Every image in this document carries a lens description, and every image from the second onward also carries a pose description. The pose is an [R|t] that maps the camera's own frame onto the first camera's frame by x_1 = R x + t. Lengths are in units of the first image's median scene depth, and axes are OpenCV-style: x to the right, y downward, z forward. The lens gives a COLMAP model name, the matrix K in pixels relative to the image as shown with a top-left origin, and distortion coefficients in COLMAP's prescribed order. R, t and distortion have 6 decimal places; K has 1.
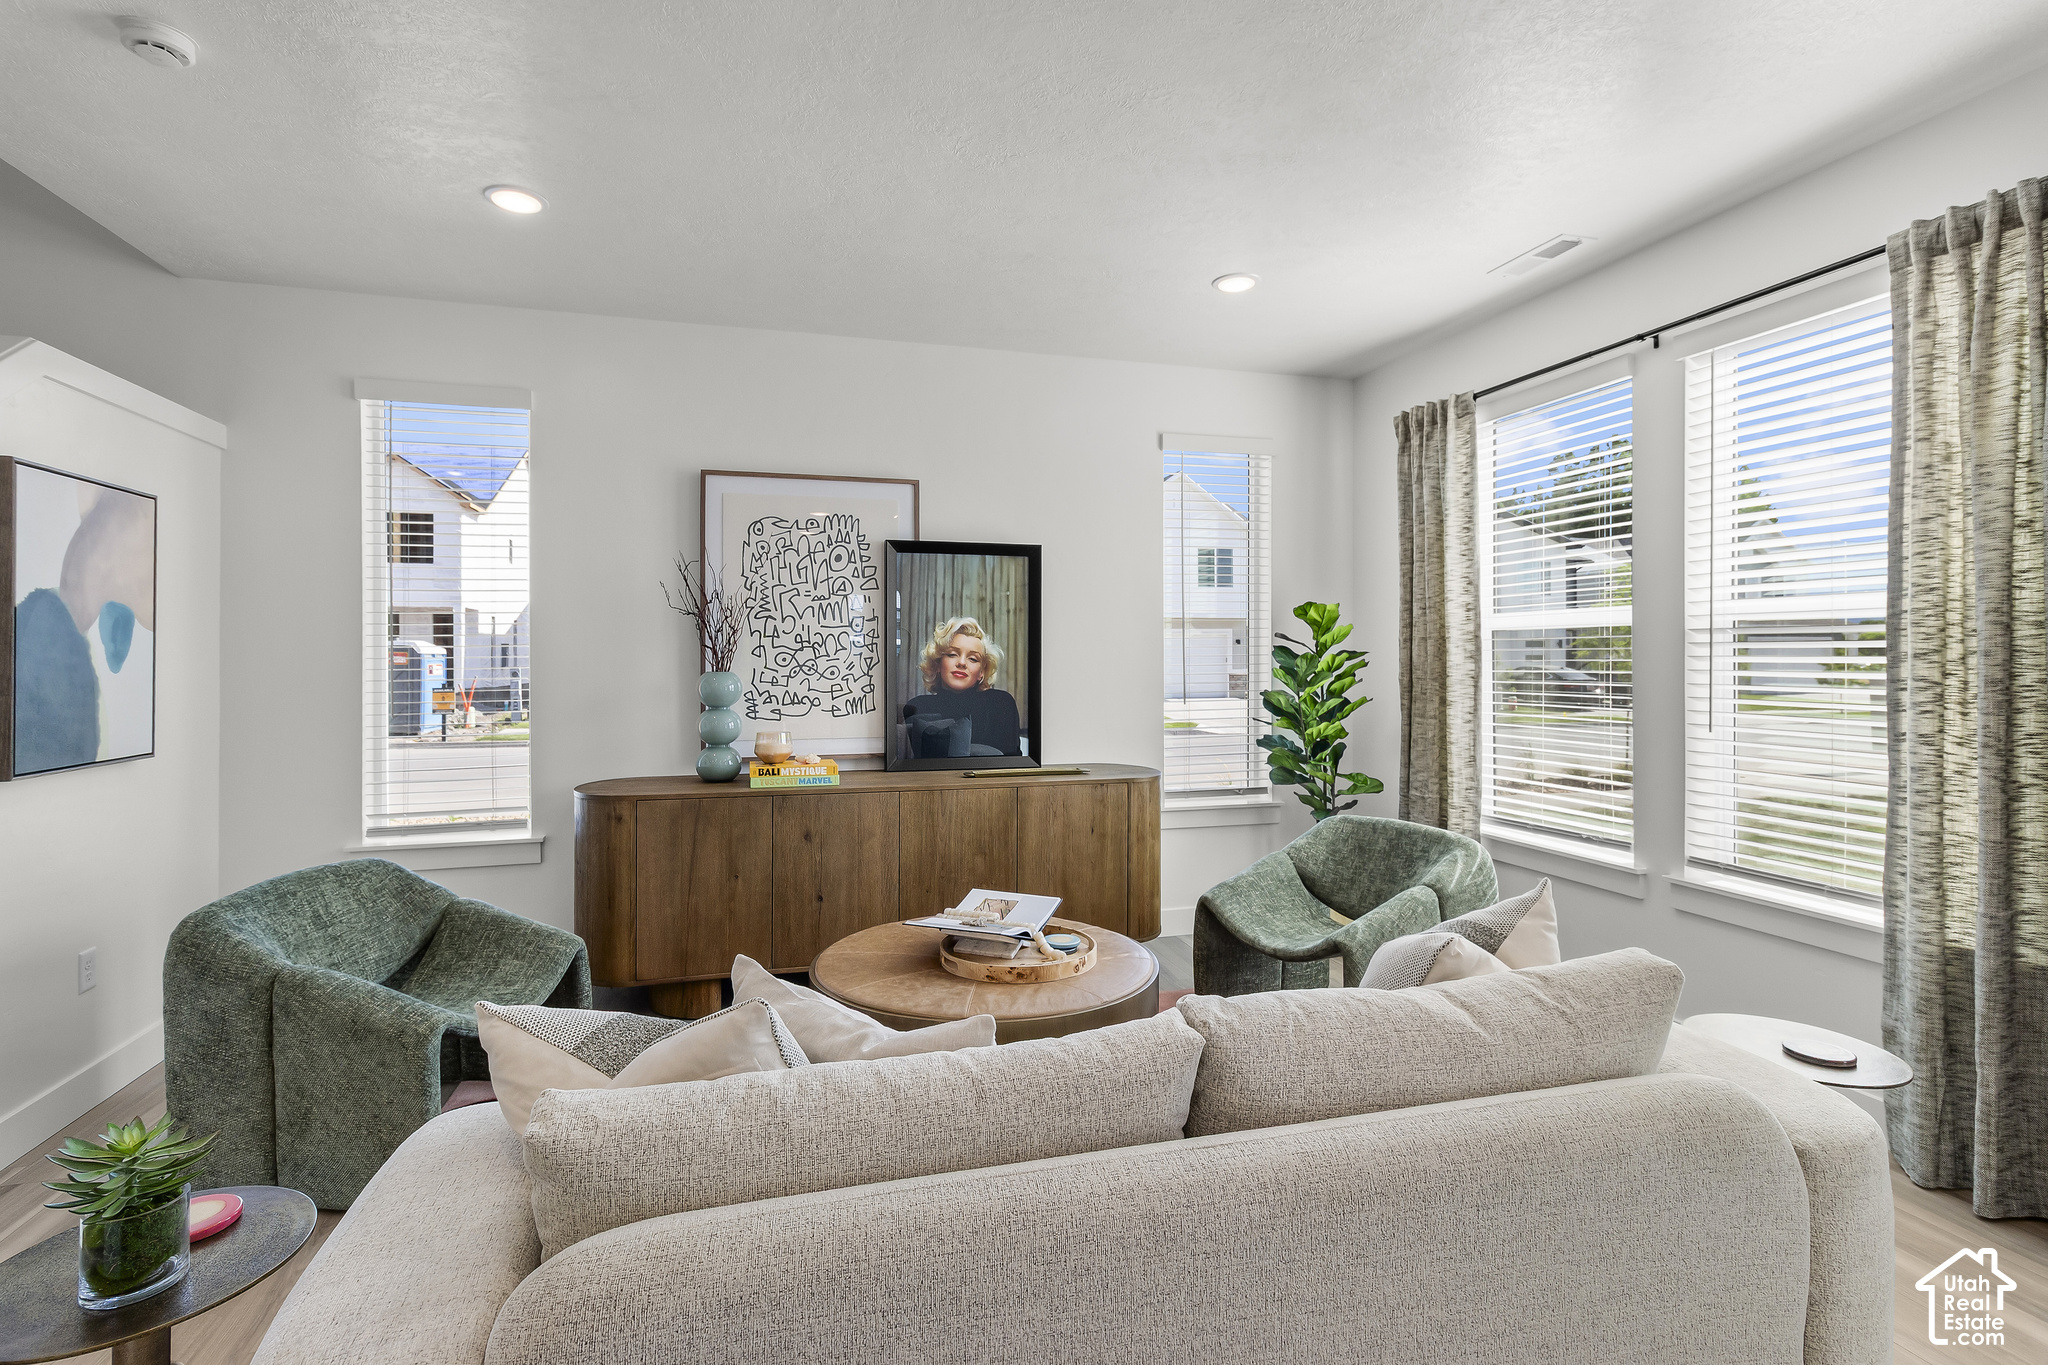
lens RADIAL K [[973.0, 0, 1023.7], [0, 973.0, 660.0], [0, 0, 1]] dist [0.001721, 0.000091]
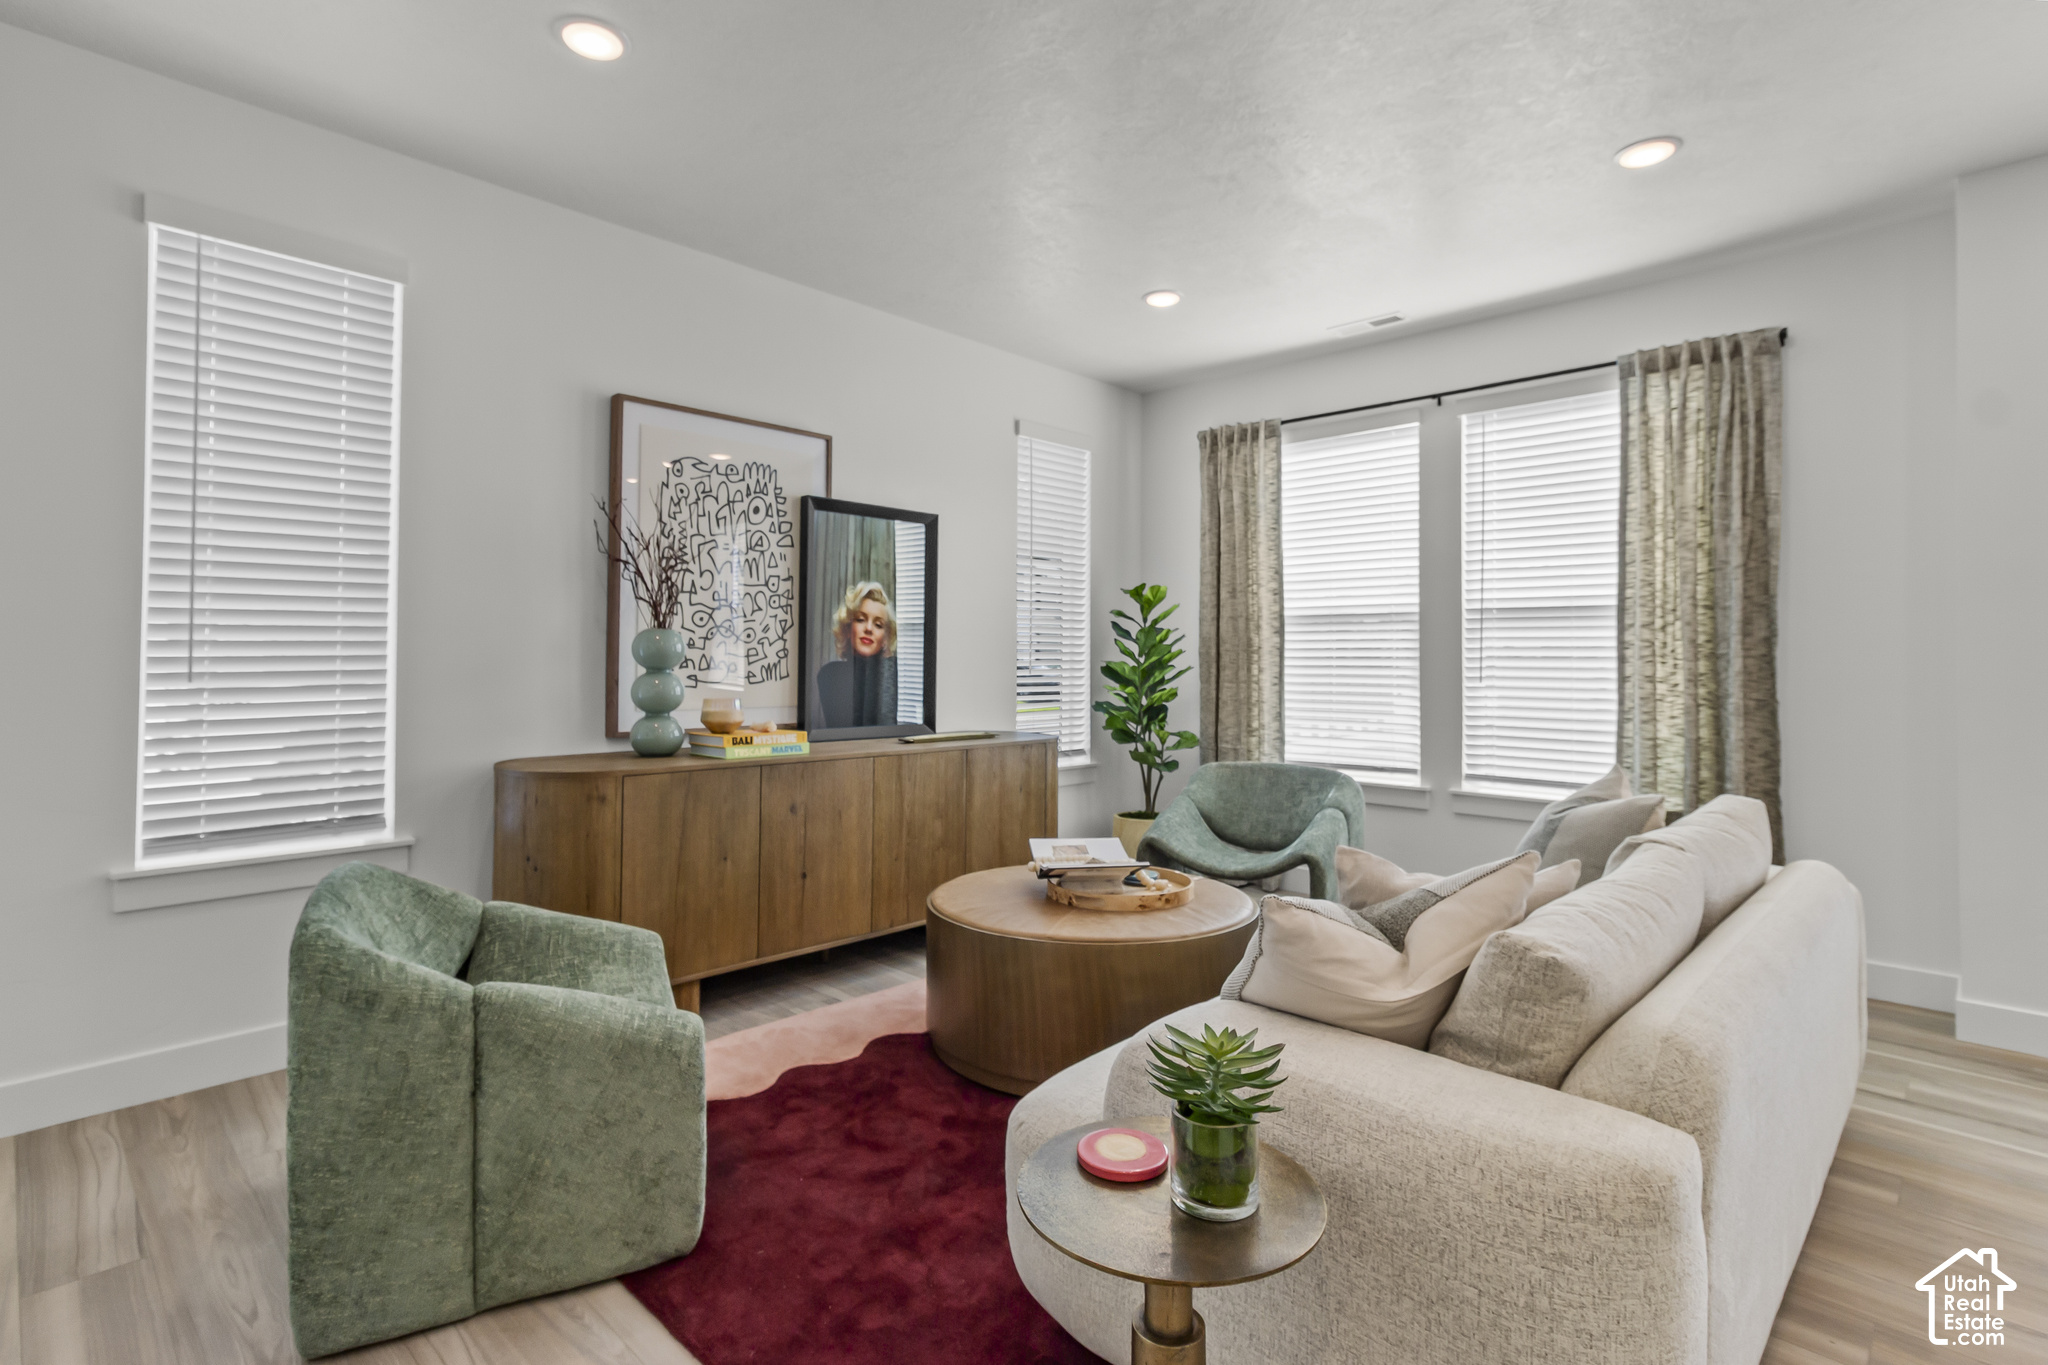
lens RADIAL K [[985.9, 0, 1014.2], [0, 985.9, 644.2], [0, 0, 1]] dist [0.002133, 0.000313]
pose [[0.866161, 0.015568, 0.499522, -0.456568], [-0.007600, 0.999809, -0.017982, 0.037207], [-0.499707, 0.011779, 0.866114, 0.080209]]
